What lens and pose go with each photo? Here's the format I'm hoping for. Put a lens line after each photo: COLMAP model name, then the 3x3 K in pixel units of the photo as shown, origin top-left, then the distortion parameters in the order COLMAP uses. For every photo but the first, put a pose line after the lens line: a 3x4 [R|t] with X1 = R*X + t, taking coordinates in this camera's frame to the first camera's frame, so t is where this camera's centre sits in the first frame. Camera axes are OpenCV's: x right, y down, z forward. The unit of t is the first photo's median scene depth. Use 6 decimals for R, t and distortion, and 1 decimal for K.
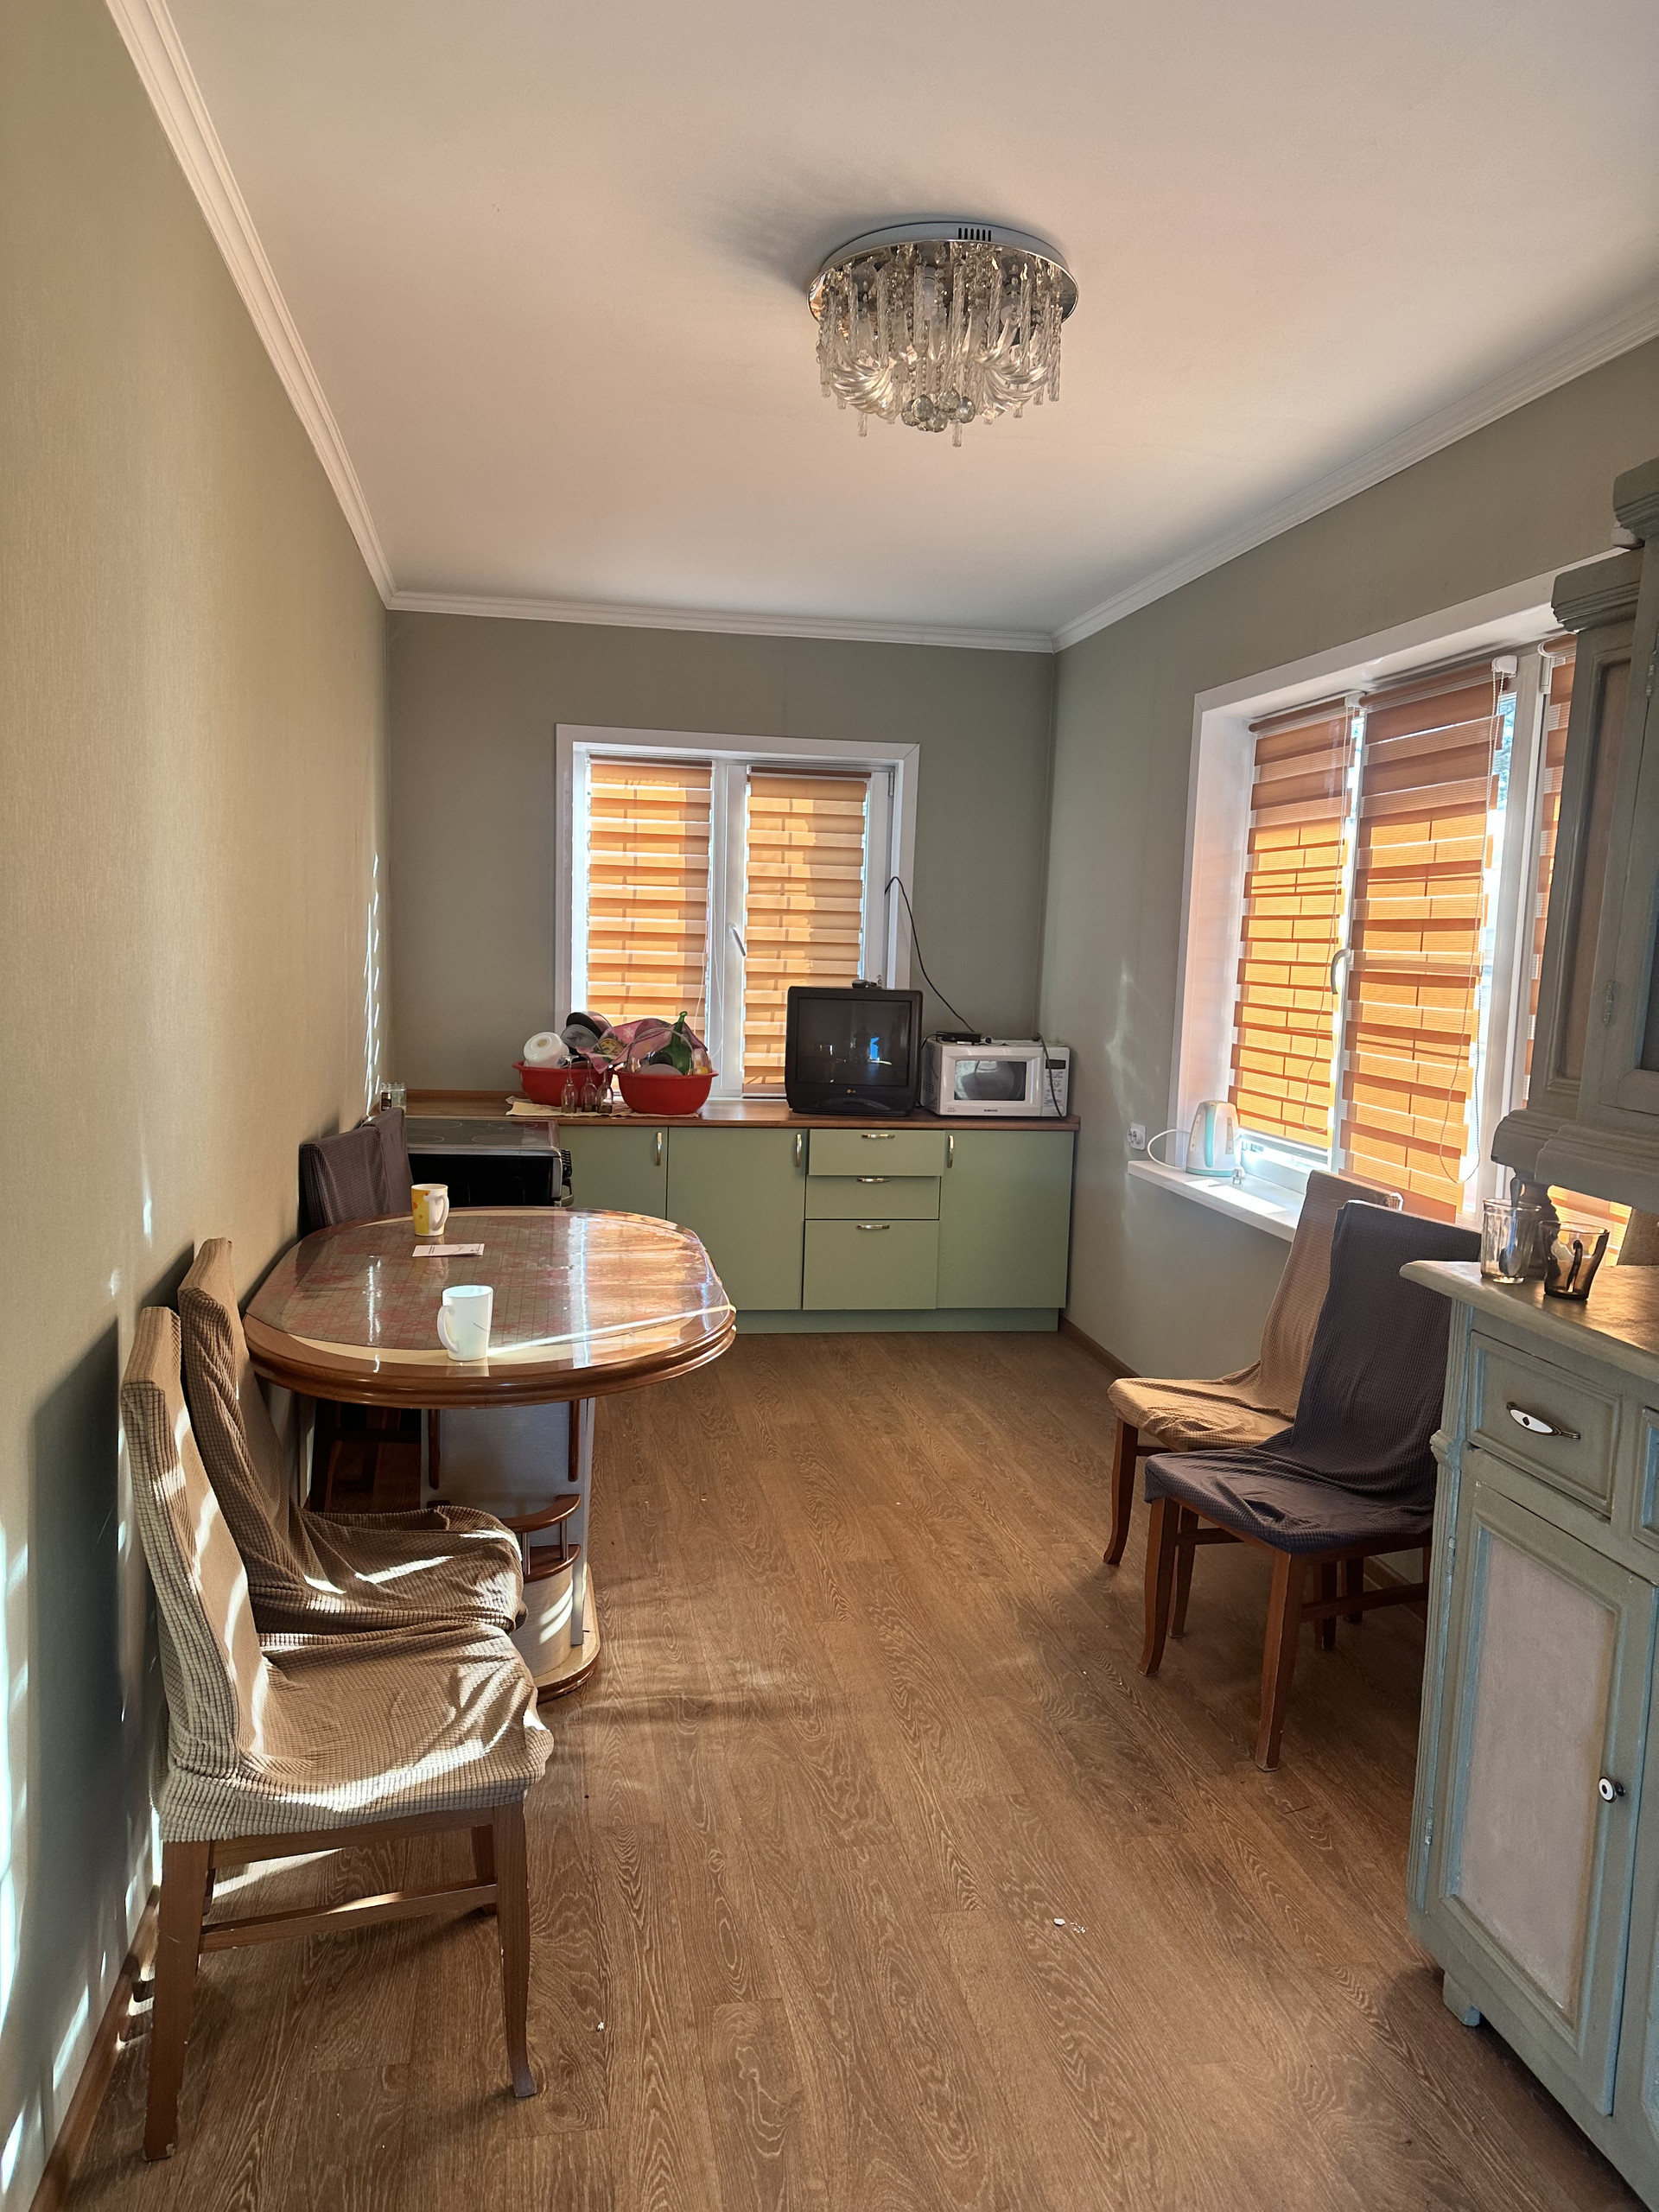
lens RADIAL K [[1494.7, 0, 826.3], [0, 1494.7, 1108.6], [0, 0, 1]] dist [0.040612, -0.051563]
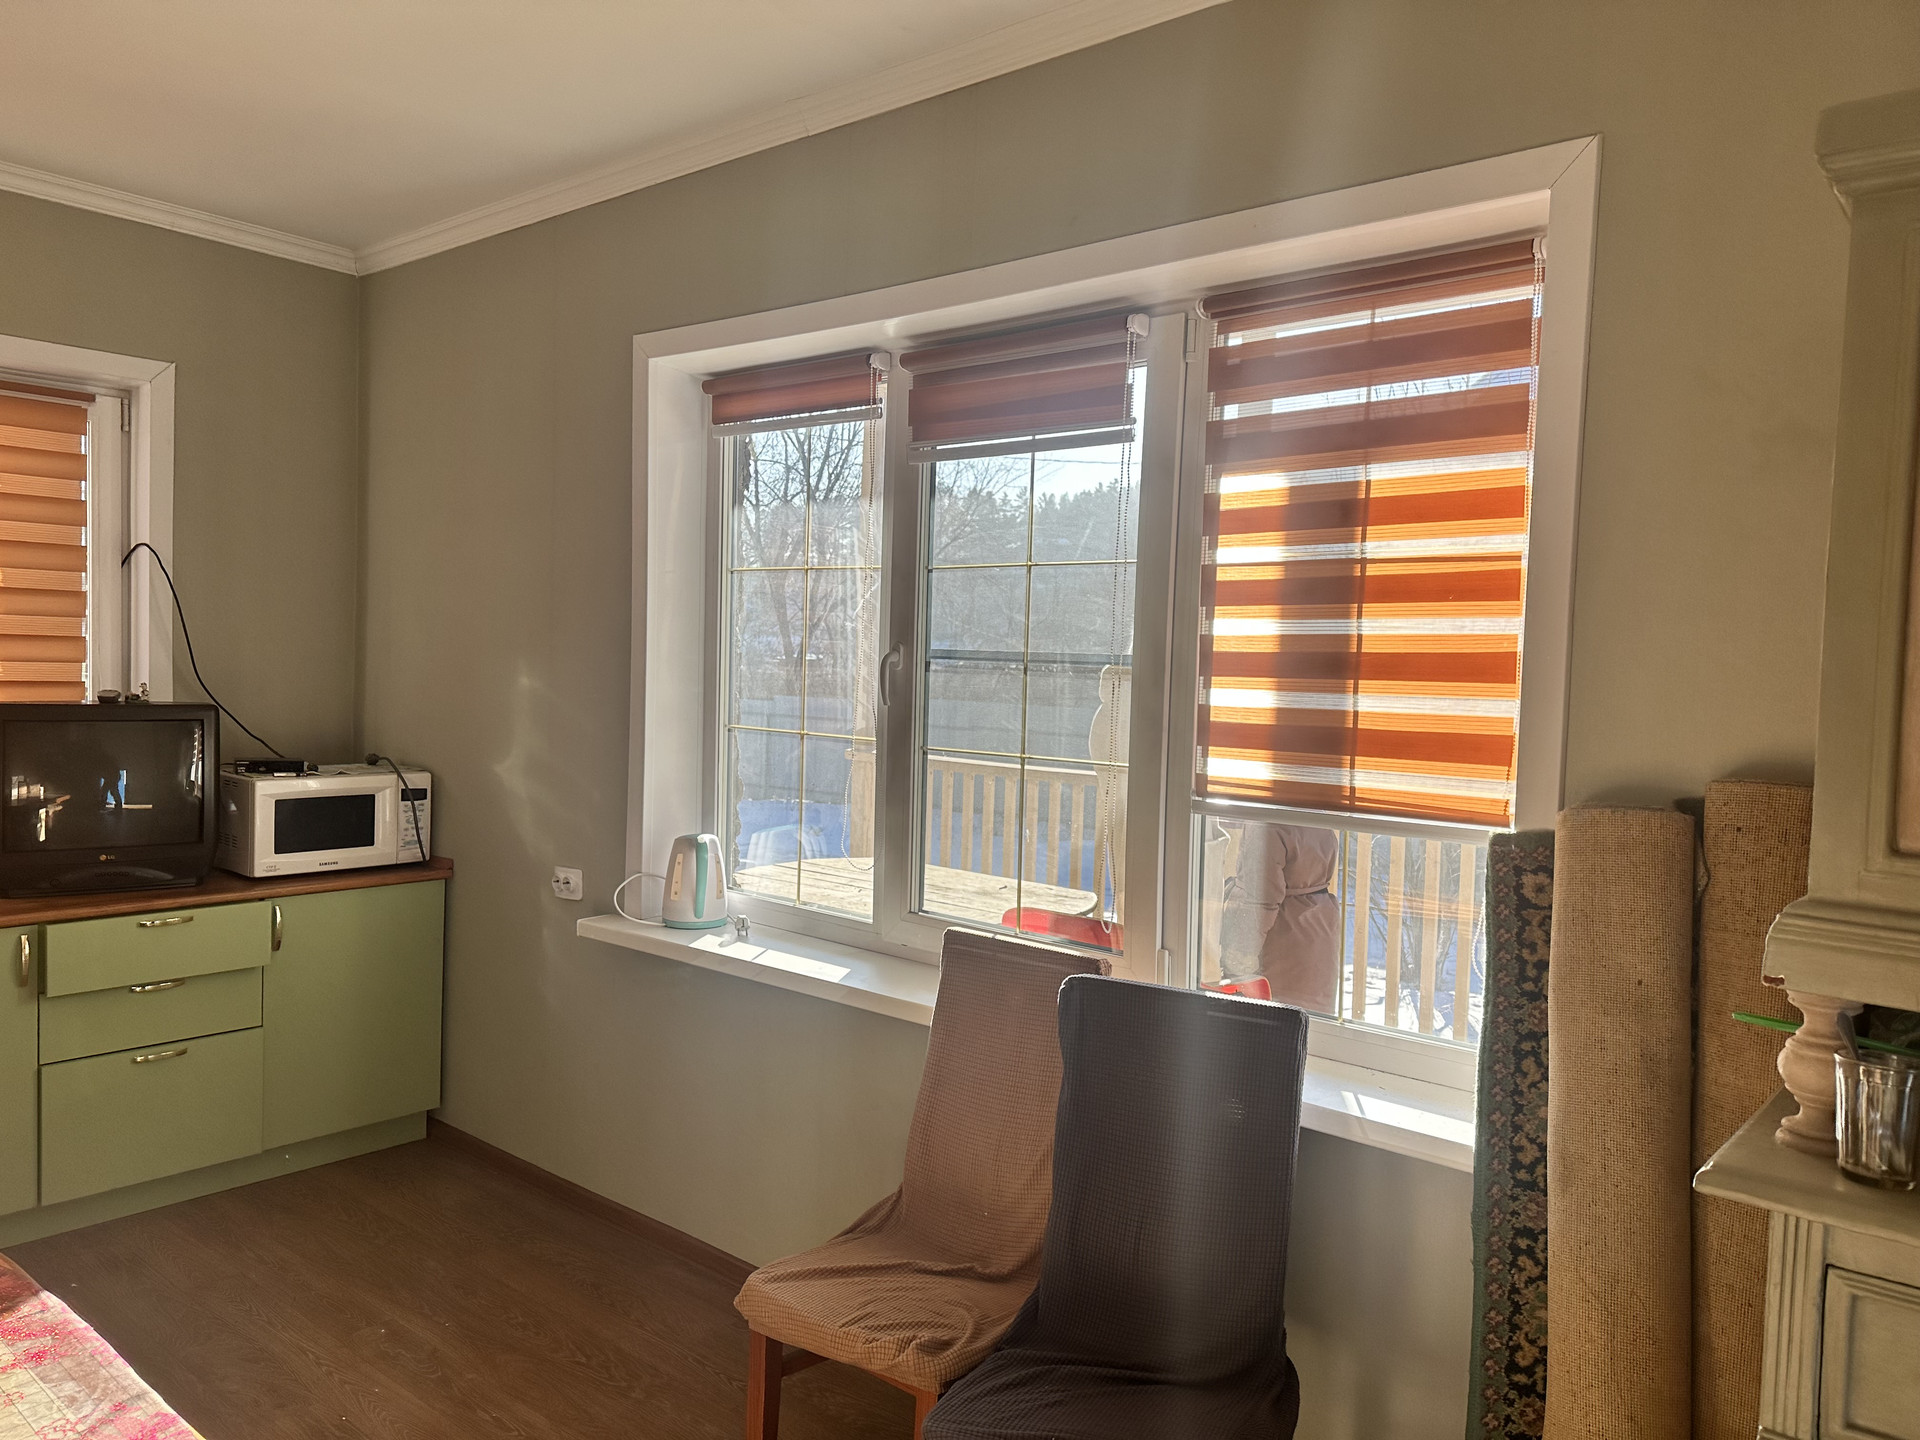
lens RADIAL K [[1297.4, 0, 947.7], [0, 1297.4, 723.5], [0, 0, 1]] dist [0.040612, -0.051563]
pose [[0.760552, -0.034956, 0.648335, -0.073608], [0.065167, 0.997617, -0.022658, -0.032805], [-0.645998, 0.059483, 0.761018, 0.305071]]
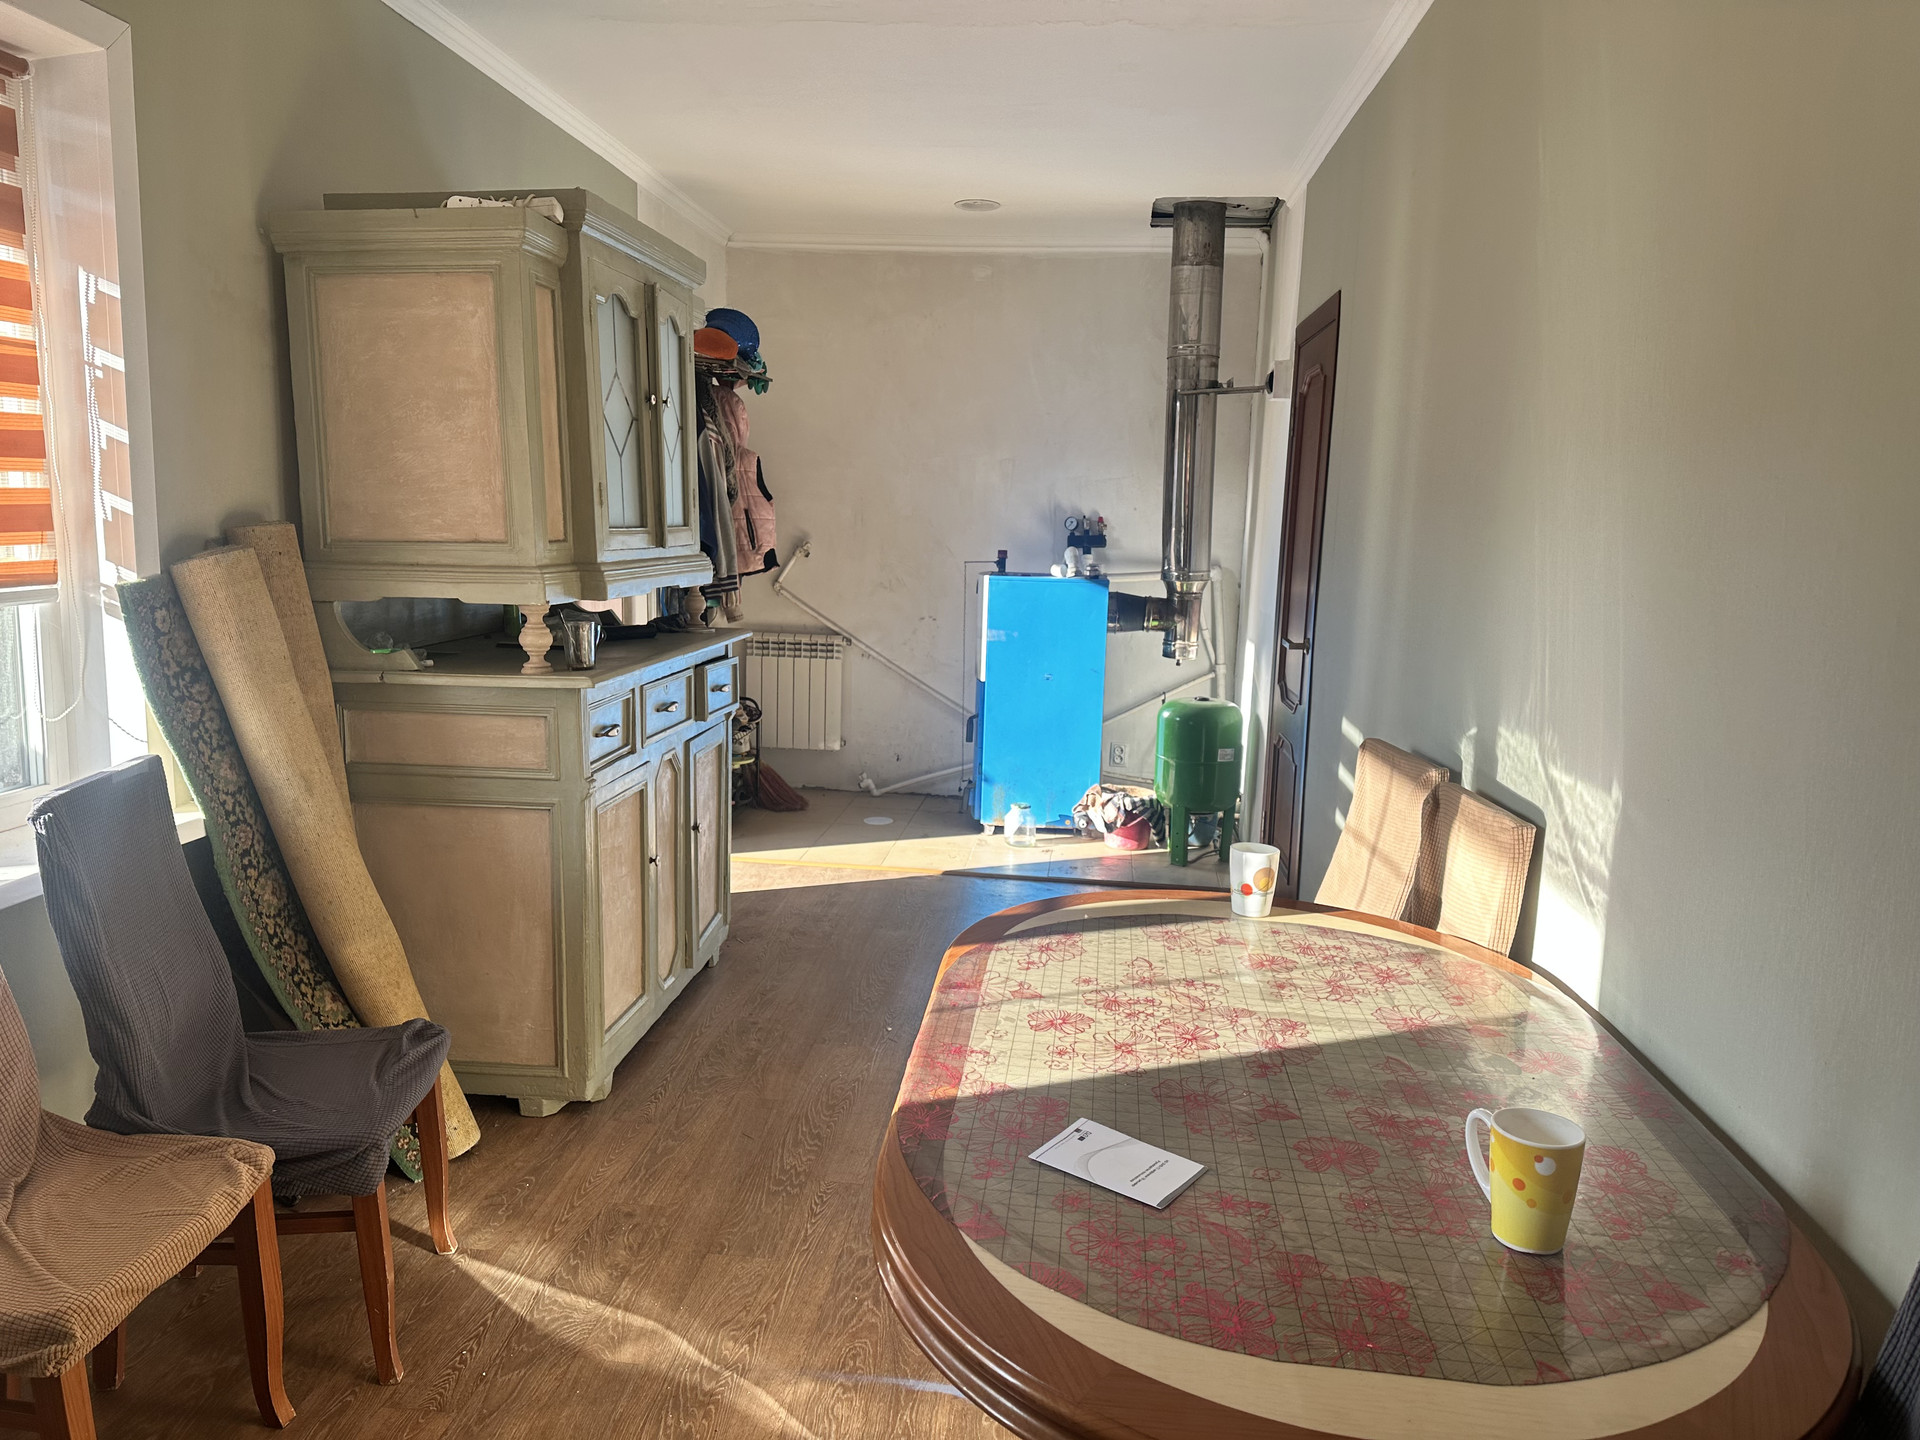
lens RADIAL K [[1297.4, 0, 947.7], [0, 1297.4, 723.5], [0, 0, 1]] dist [0.040612, -0.051563]
pose [[-0.958885, -0.079519, 0.272427, -0.139086], [-0.003122, 0.962840, 0.270054, -0.092727], [-0.283778, 0.258100, -0.923501, 1.024570]]
